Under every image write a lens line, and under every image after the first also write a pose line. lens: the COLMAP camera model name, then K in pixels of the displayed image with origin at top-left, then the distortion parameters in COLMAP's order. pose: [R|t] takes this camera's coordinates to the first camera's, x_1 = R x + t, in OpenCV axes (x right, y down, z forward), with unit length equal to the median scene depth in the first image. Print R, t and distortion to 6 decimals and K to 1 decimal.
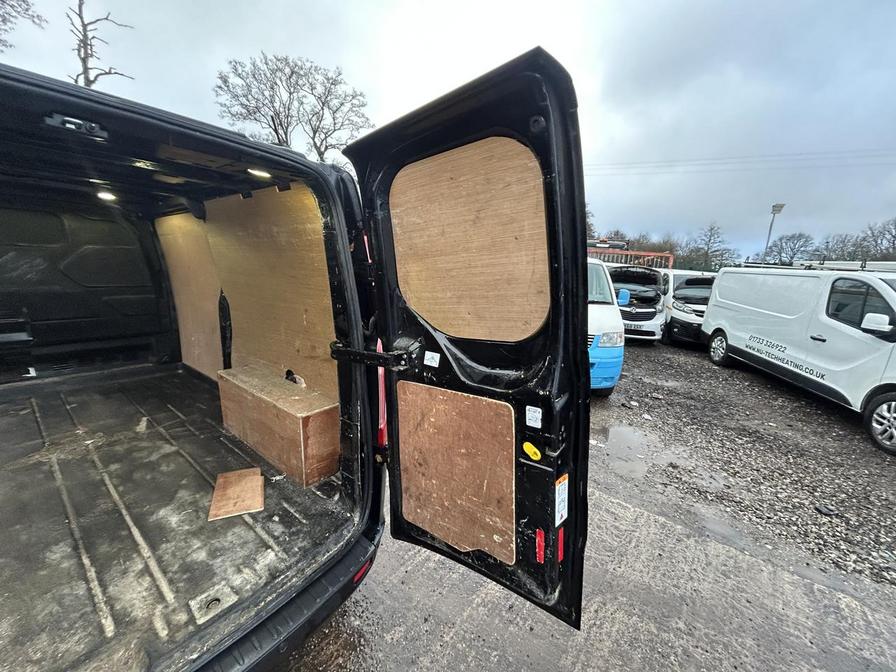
lens RADIAL K [[361.9, 0, 450.4], [0, 361.9, 337.8], [0, 0, 1]] dist [0.001314, -0.001071]
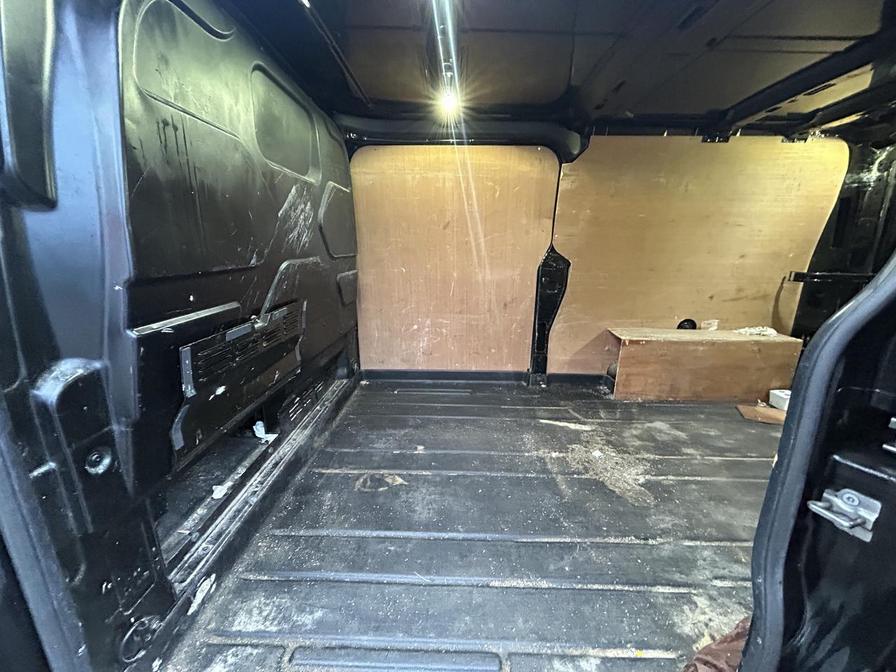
lens RADIAL K [[361.9, 0, 451.6], [0, 361.9, 338.7], [0, 0, 1]] dist [0.001314, -0.001071]
pose [[0.792586, -0.186135, 0.580656, -1.933613], [0.143173, 0.982456, 0.119507, -0.093070], [-0.592713, -0.011586, 0.805330, 0.689913]]
